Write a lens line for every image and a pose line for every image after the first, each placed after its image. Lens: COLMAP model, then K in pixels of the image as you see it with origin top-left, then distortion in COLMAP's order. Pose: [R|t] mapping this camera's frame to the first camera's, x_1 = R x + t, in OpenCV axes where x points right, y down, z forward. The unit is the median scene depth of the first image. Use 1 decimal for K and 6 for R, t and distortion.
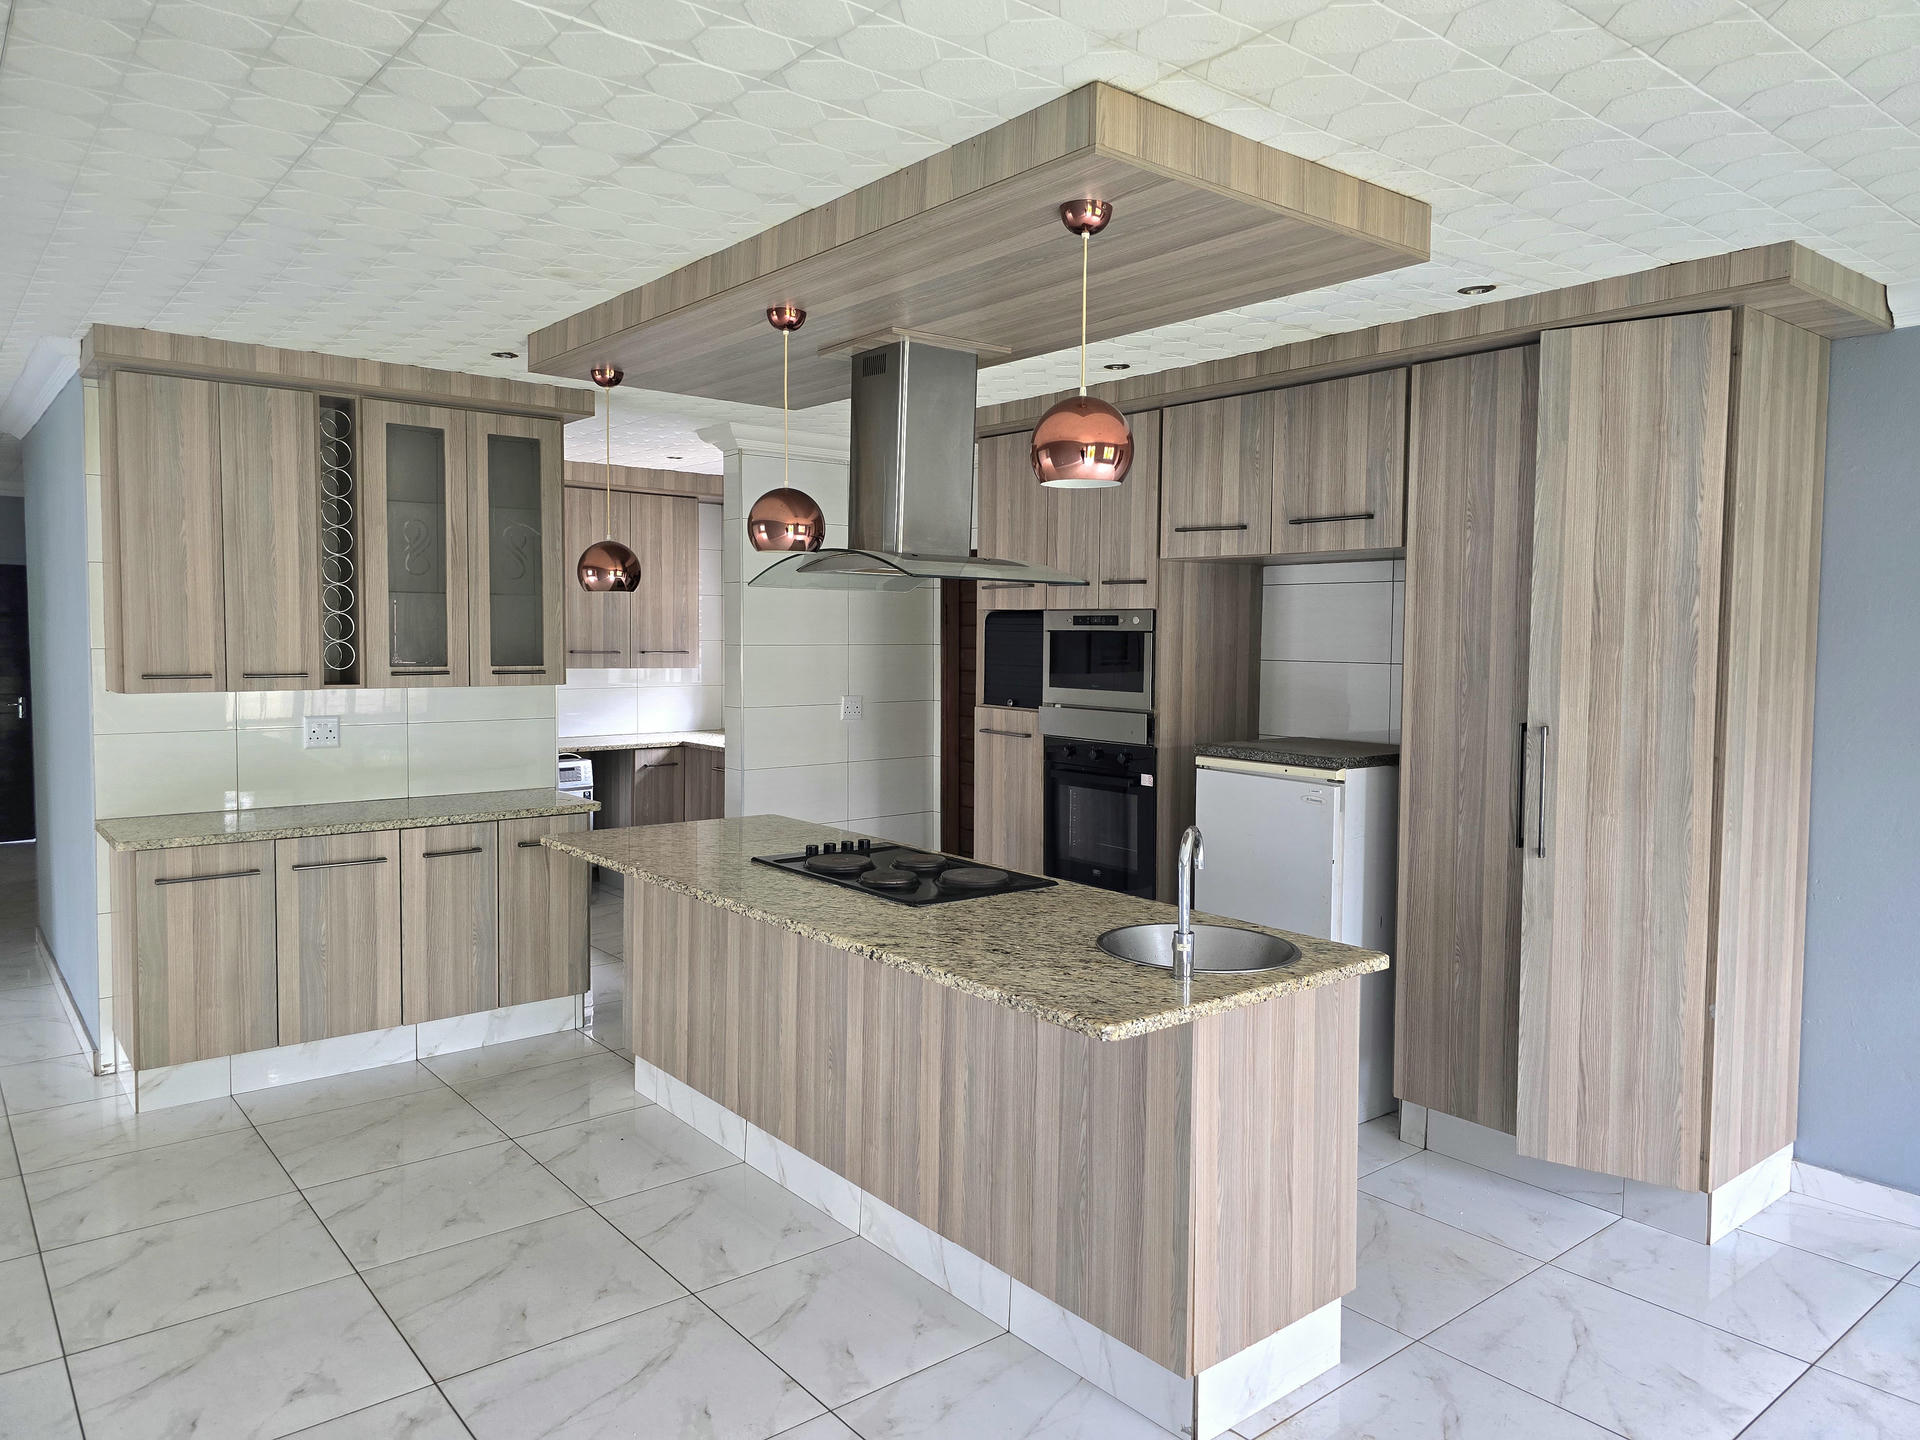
lens RADIAL K [[1290.6, 0, 965.1], [0, 1290.6, 695.7], [0, 0, 1]] dist [0.071661, -0.083871]
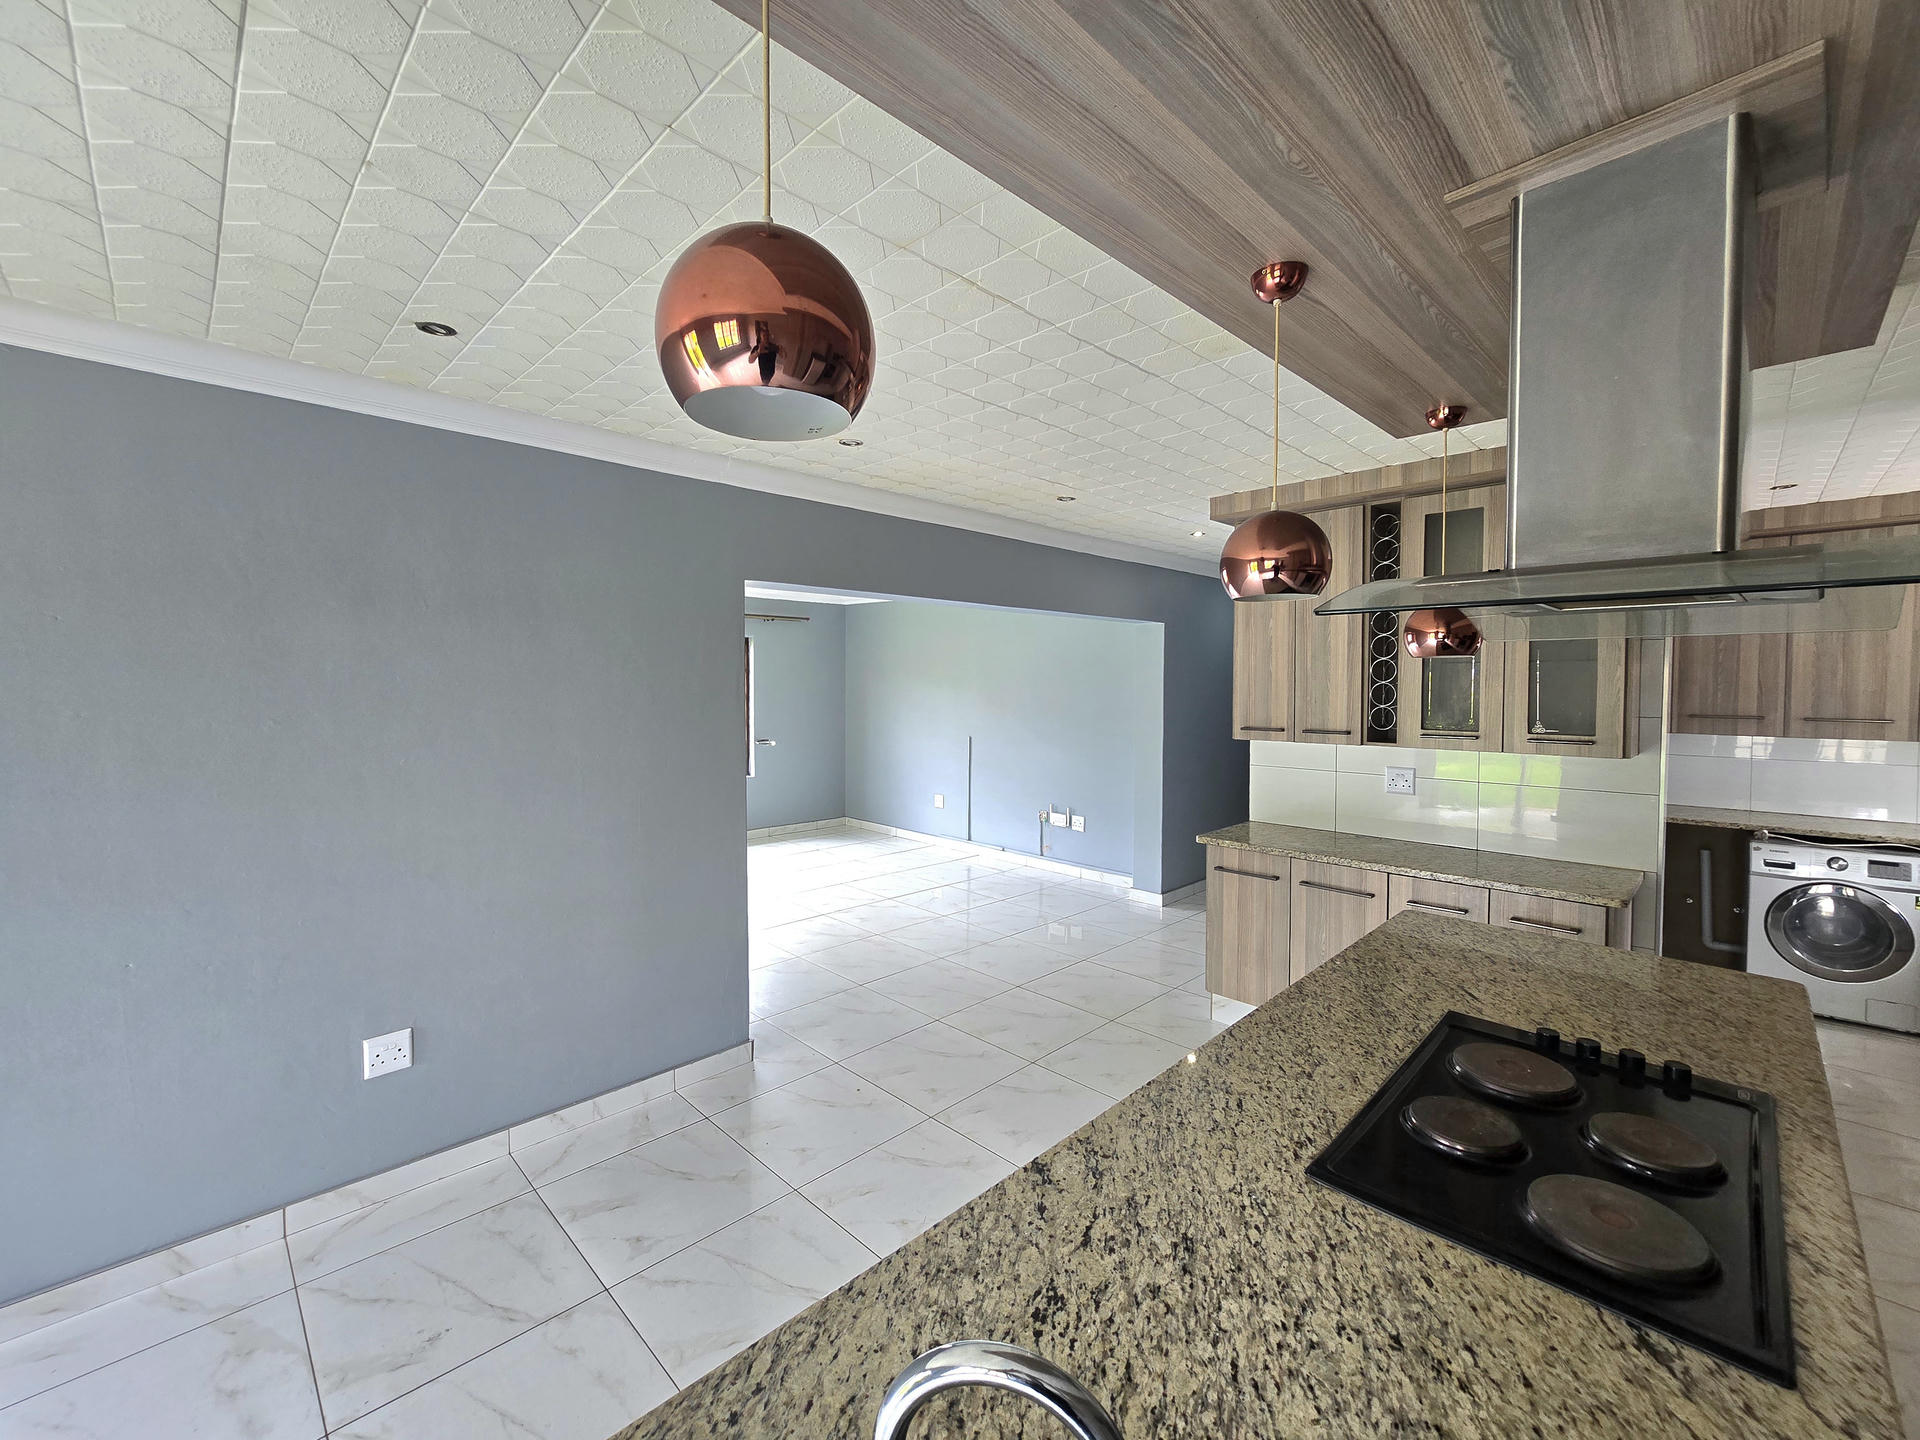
lens RADIAL K [[785.8, 0, 954.9], [0, 785.8, 705.8], [0, 0, 1]] dist [-0.007436, 0.000536]
pose [[0.088574, 0.017529, -0.995915, 0.234426], [-0.048368, 0.998741, 0.013277, -0.037869], [0.994895, 0.046994, 0.089311, 0.628927]]
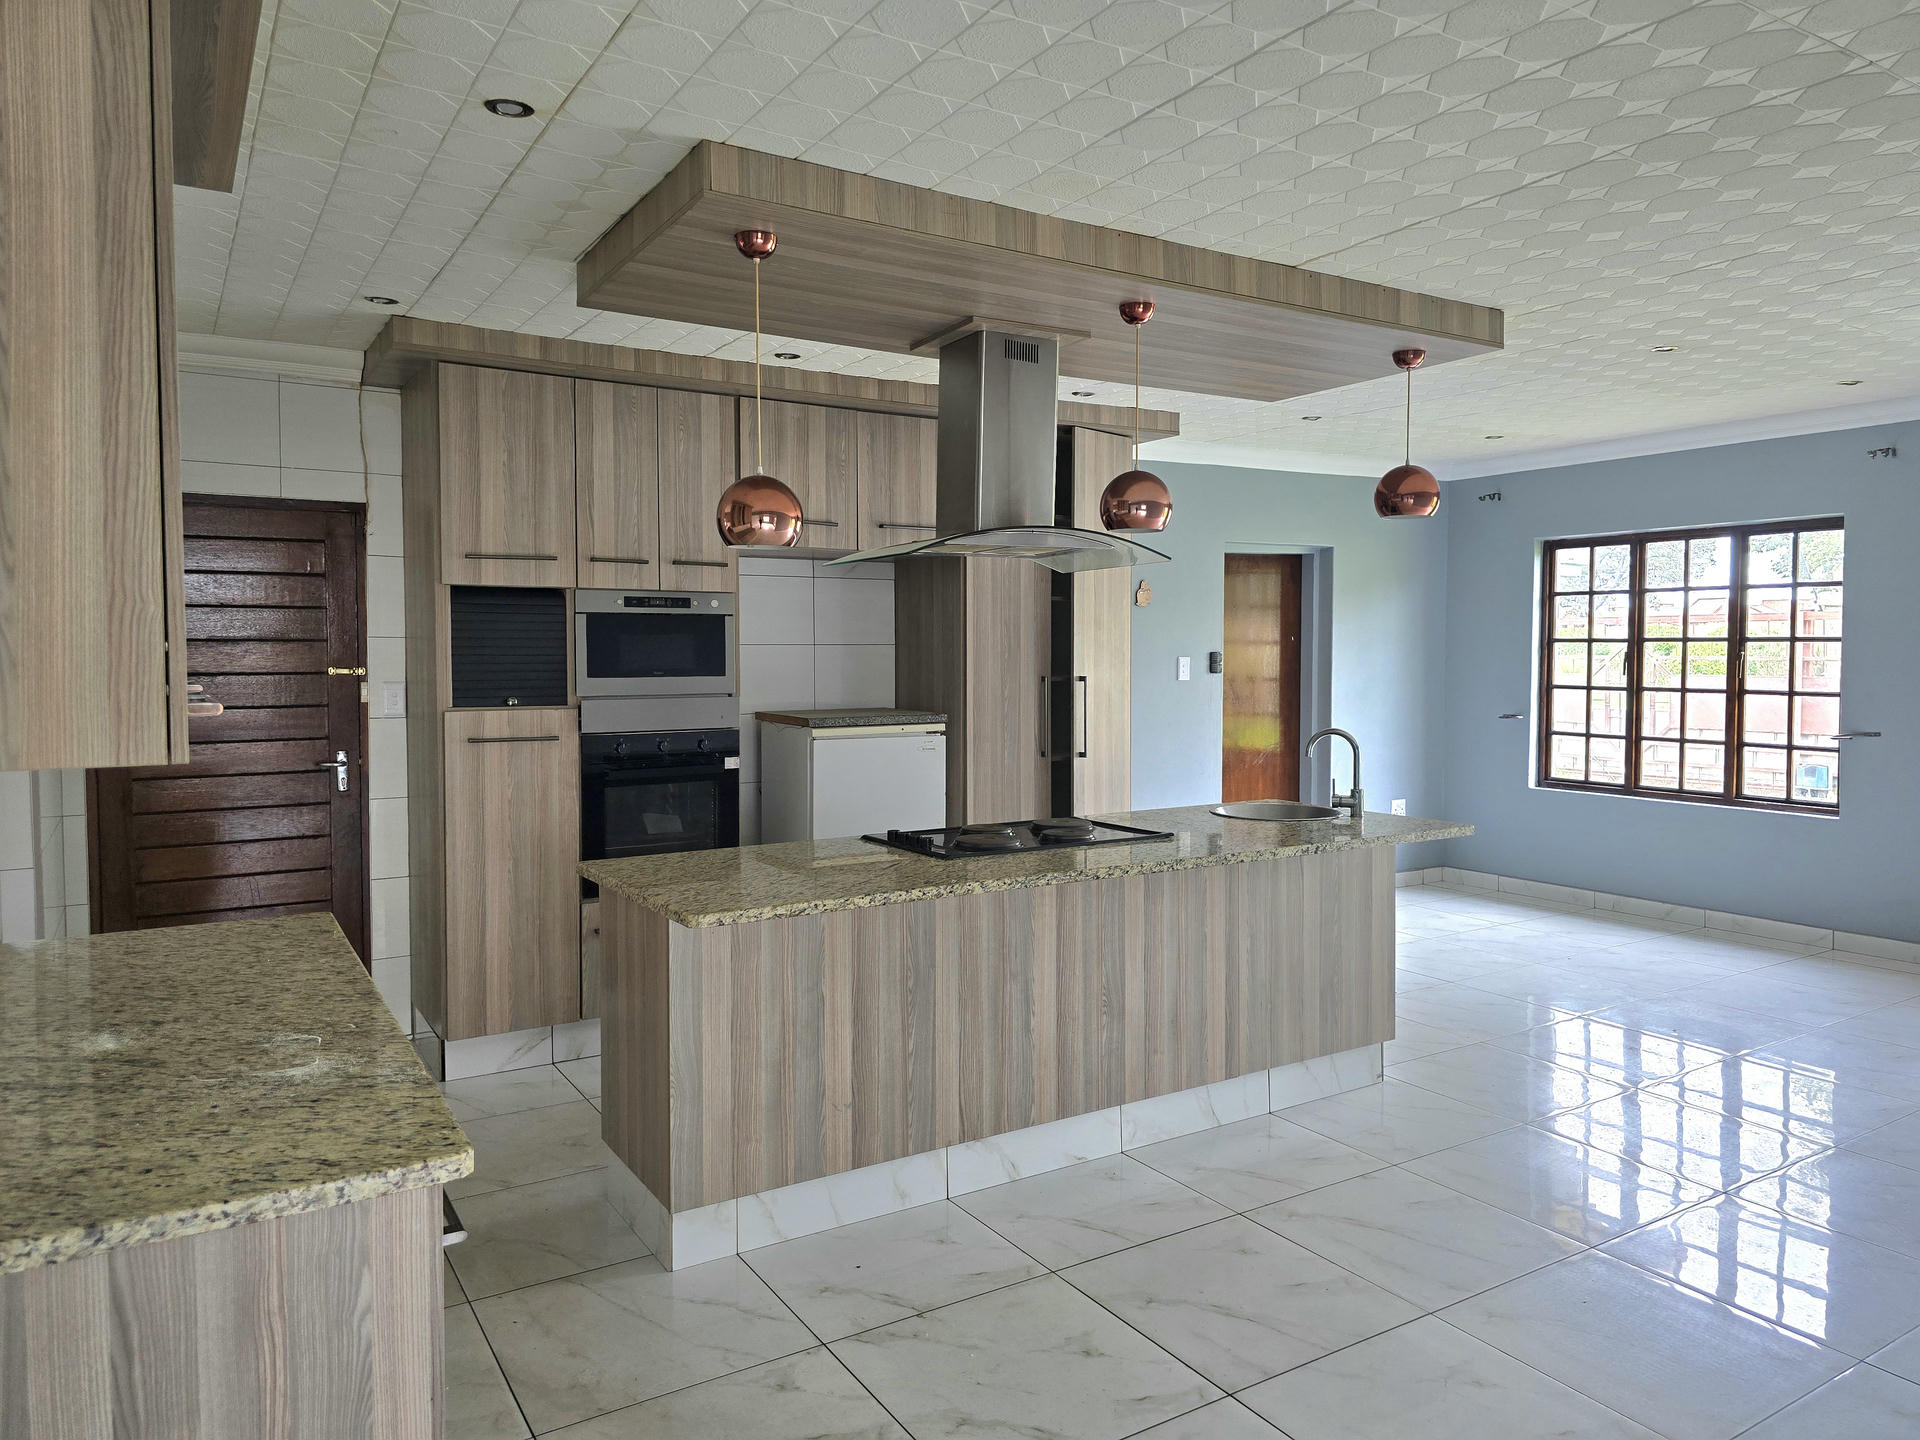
lens RADIAL K [[1290.6, 0, 965.1], [0, 1290.6, 695.7], [0, 0, 1]] dist [0.071661, -0.083871]
pose [[0.126493, -0.046778, 0.990864, -0.960029], [0.053591, 0.997751, 0.040262, -0.020195], [-0.990519, 0.048009, 0.128715, 0.792756]]
